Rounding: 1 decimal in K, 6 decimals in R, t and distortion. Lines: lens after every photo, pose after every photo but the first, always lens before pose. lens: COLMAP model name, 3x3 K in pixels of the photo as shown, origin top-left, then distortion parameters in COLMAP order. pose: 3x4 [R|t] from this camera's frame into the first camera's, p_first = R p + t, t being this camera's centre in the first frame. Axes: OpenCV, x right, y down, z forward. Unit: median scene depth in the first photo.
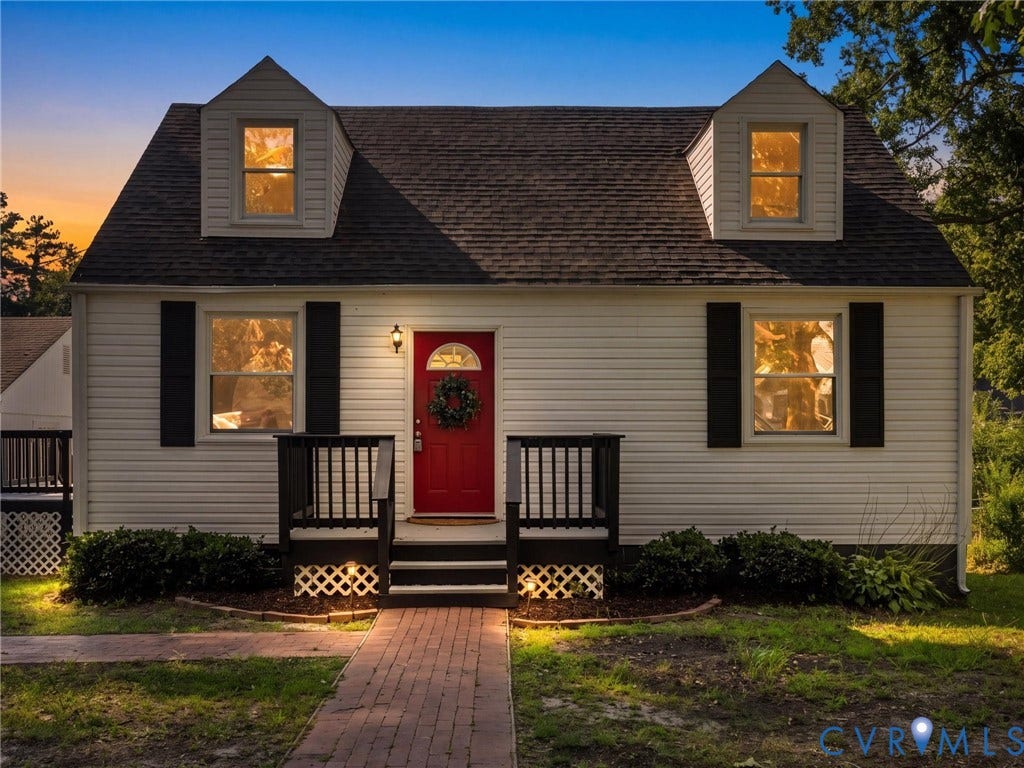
lens RADIAL K [[1038.5, 0, 501.1], [0, 1038.5, 419.0], [0, 0, 1]] dist [0.023143, 0.000000]
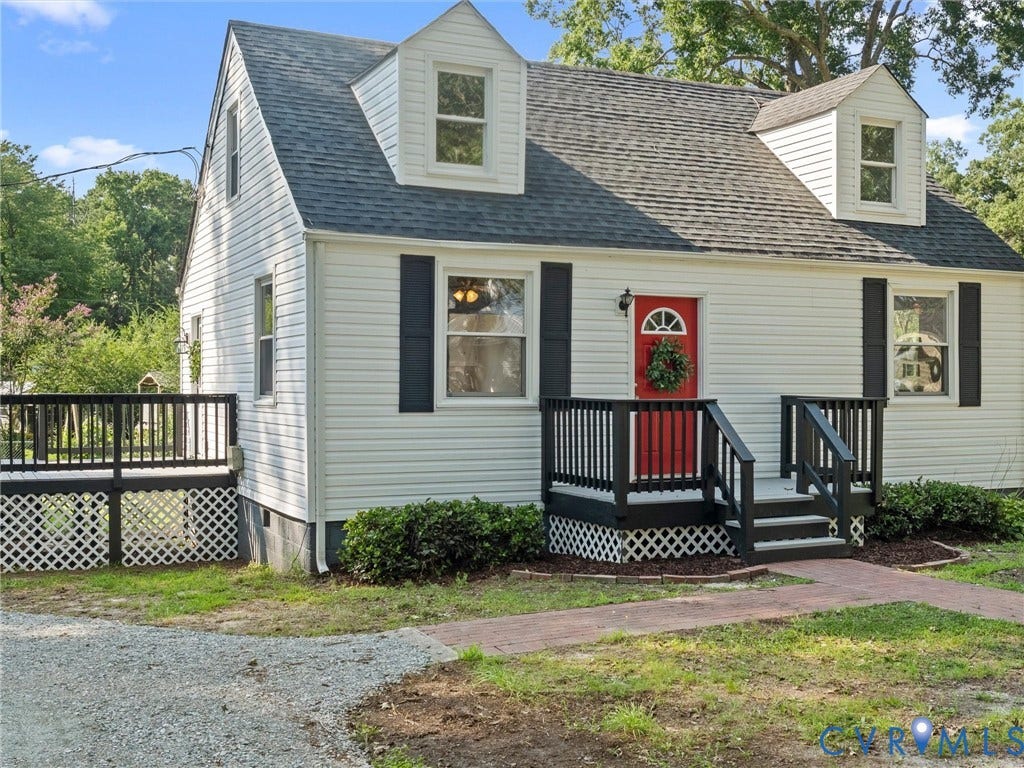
lens RADIAL K [[1160.6, 0, 501.2], [0, 1160.6, 379.8], [0, 0, 1]] dist [-0.012729, 0.000000]
pose [[0.916203, 0.002556, 0.400707, -0.647980], [-0.001663, 0.999995, -0.002577, 0.000483], [-0.400712, 0.001695, 0.916203, 0.024062]]
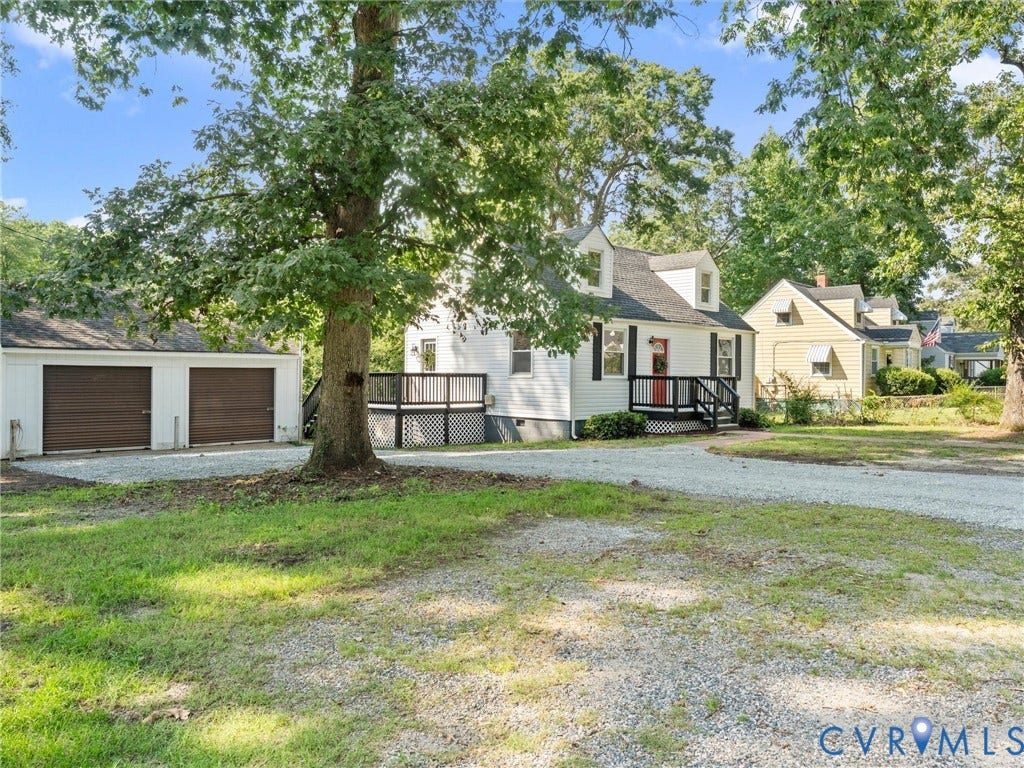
lens RADIAL K [[730.3, 0, 507.2], [0, 730.3, 377.9], [0, 0, 1]] dist [0.003002, -0.002912]
pose [[0.738893, 0.004422, 0.673808, -1.640575], [-0.011677, 0.999912, 0.006244, 0.012098], [-0.673721, -0.012481, 0.738880, -0.154377]]
